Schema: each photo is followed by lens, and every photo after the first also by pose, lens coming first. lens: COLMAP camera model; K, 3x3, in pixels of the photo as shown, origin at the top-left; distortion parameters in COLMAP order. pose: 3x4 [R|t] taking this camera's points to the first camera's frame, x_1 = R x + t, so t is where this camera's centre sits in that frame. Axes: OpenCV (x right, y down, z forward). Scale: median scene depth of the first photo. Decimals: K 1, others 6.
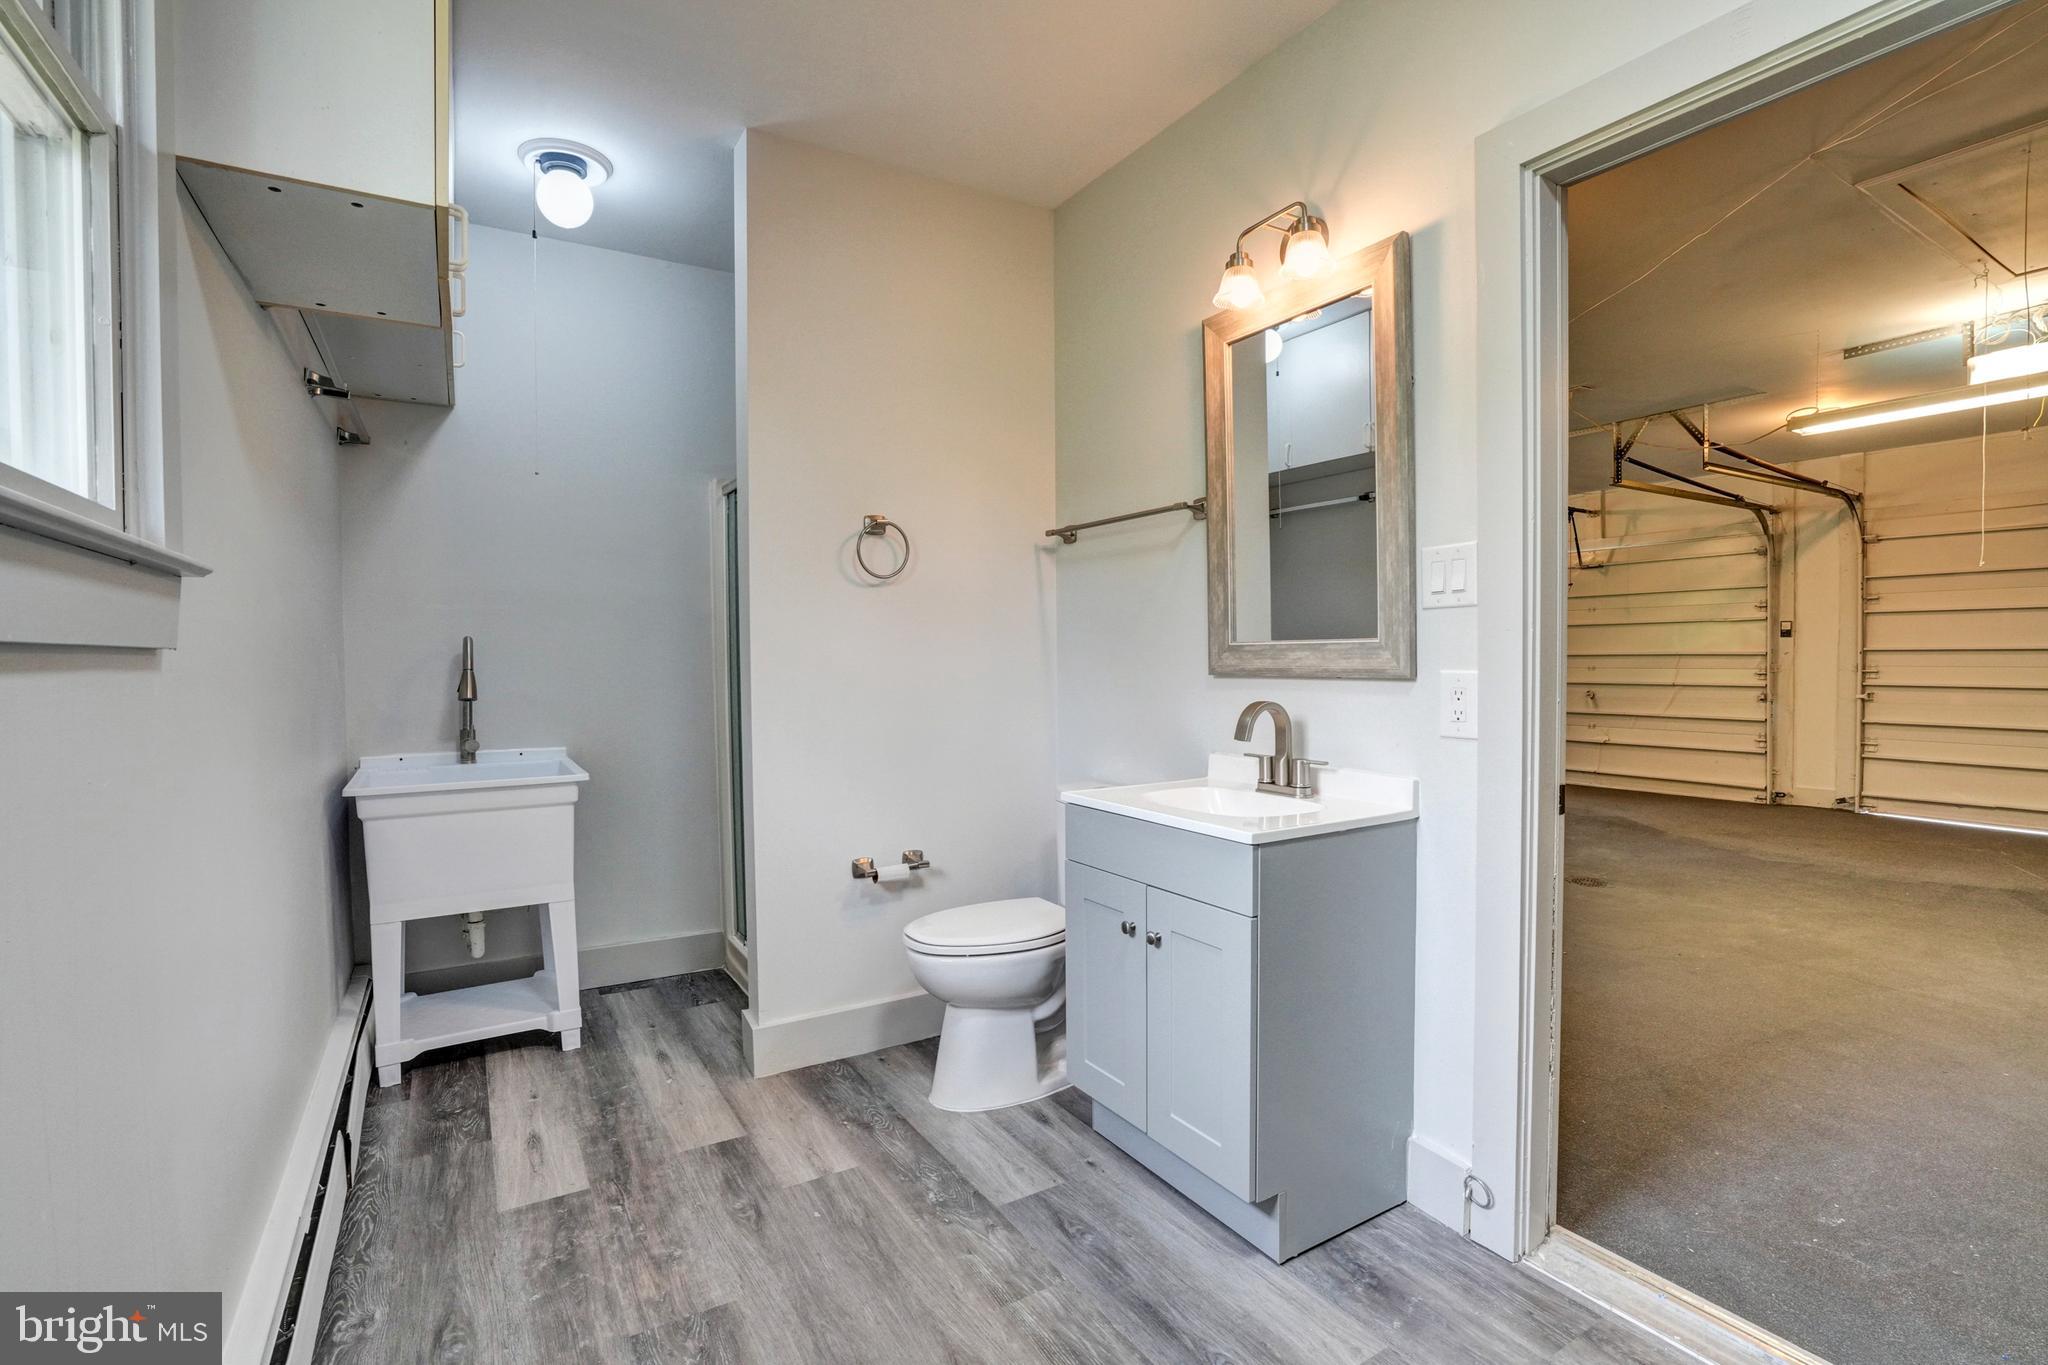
lens RADIAL K [[941.2, 0, 1024.0], [0, 941.2, 682.5], [0, 0, 1]] dist [-0.043788, 0.014586]
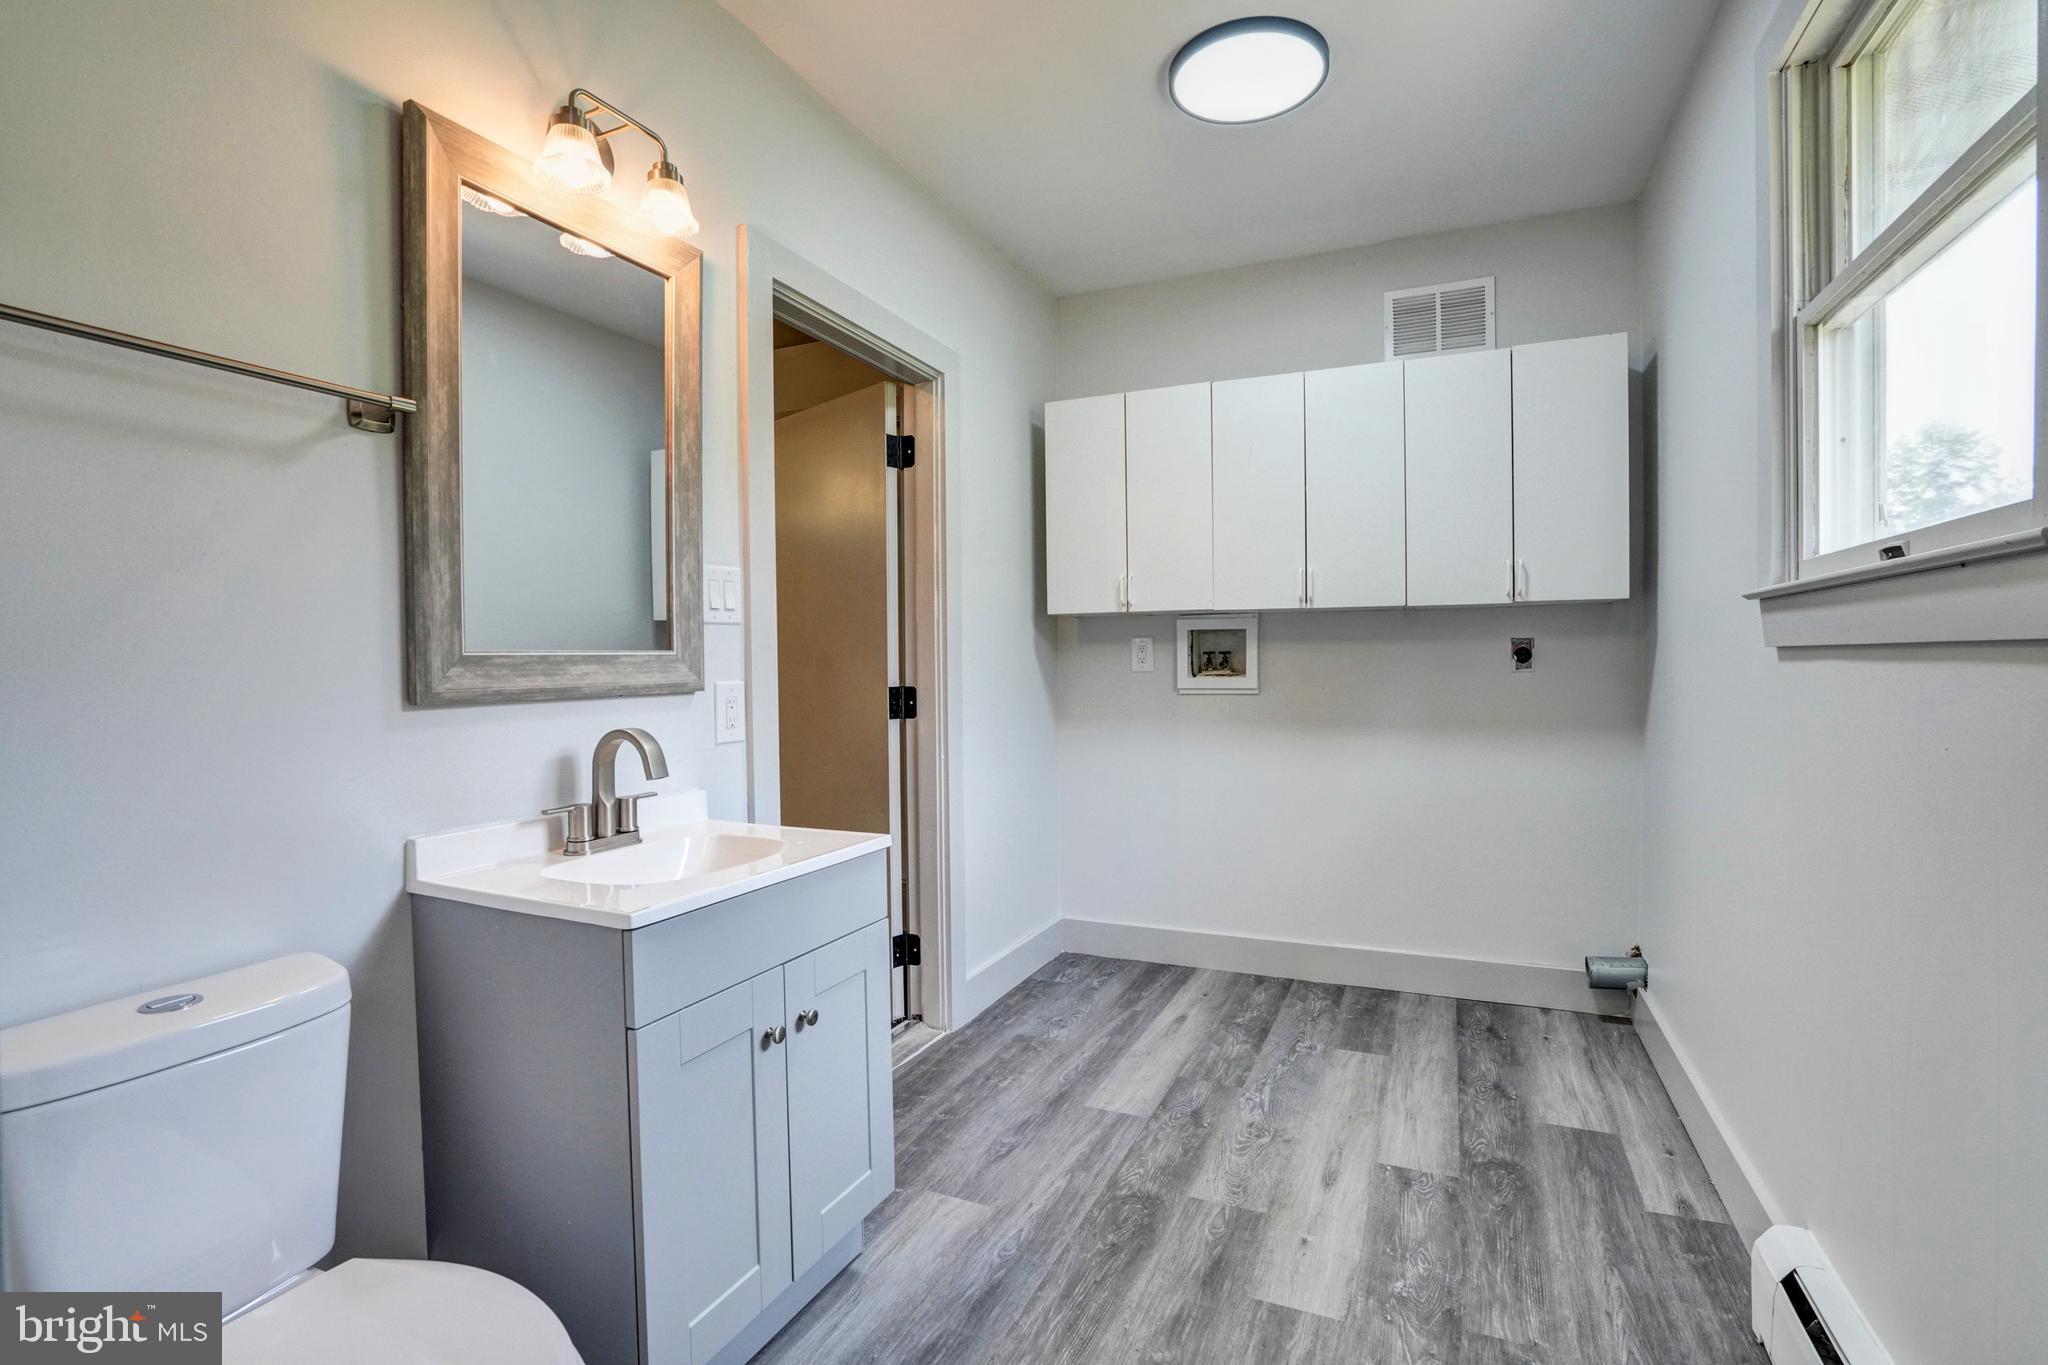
lens RADIAL K [[942.1, 0, 1024.7], [0, 942.1, 681.3], [0, 0, 1]] dist [-0.061385, 0.024750]
pose [[-0.561622, -0.006162, 0.827371, -0.570739], [0.038360, 0.998703, 0.033477, -0.032465], [-0.826504, 0.050539, -0.560657, 1.170419]]
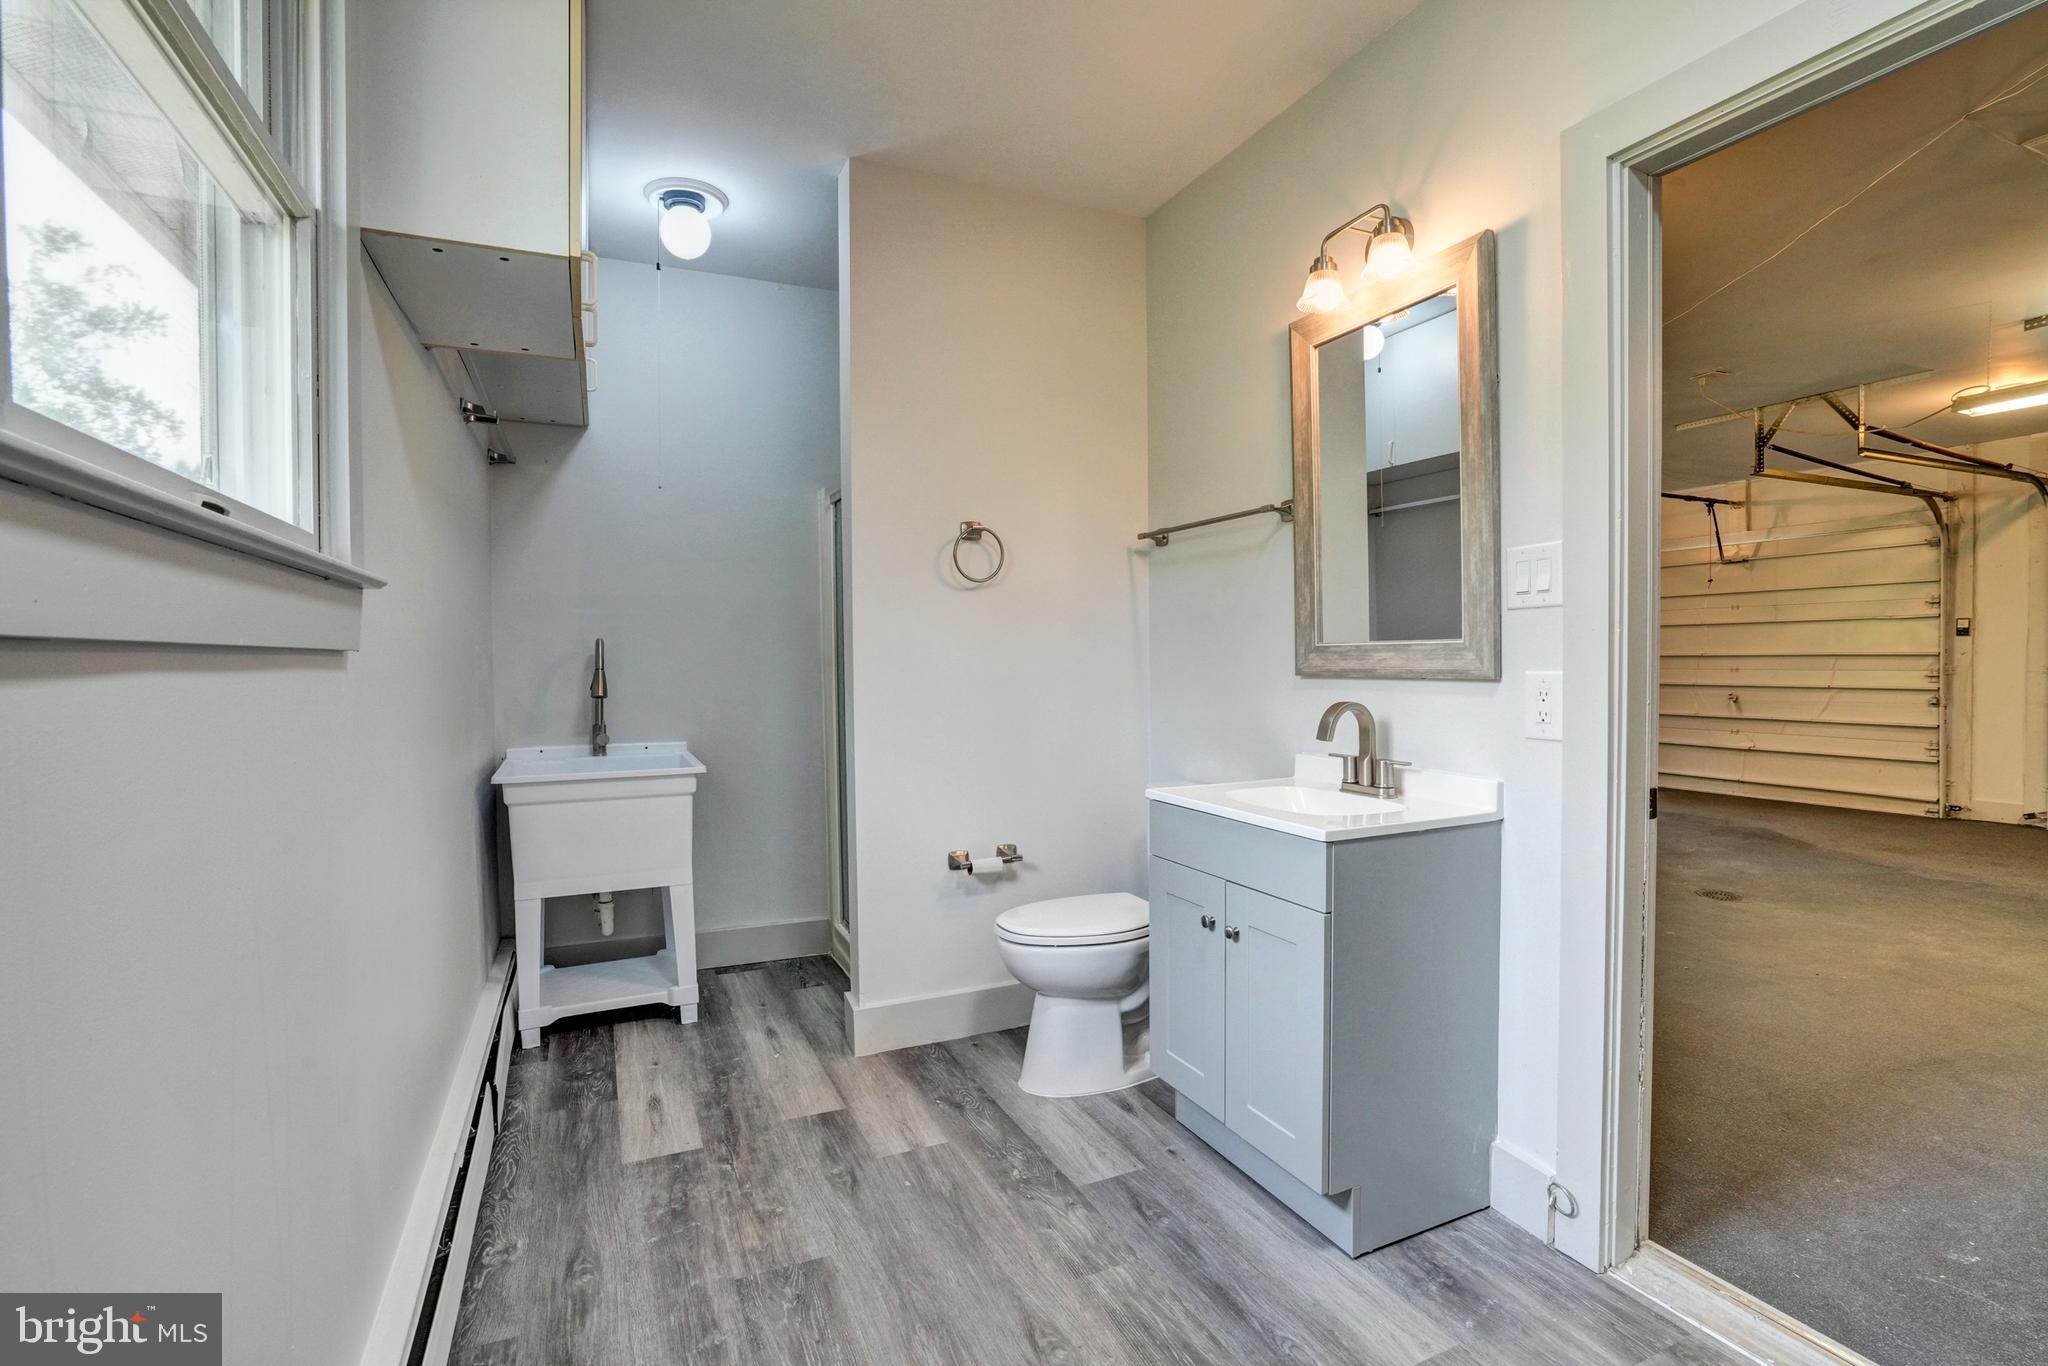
lens RADIAL K [[941.2, 0, 1024.0], [0, 941.2, 683.0], [0, 0, 1]] dist [-0.043788, 0.014586]
pose [[0.993269, 0.002708, -0.115800, 0.028440], [-0.002729, 0.999996, -0.000023, 0.000849], [0.115799, 0.000339, 0.993273, -0.038067]]
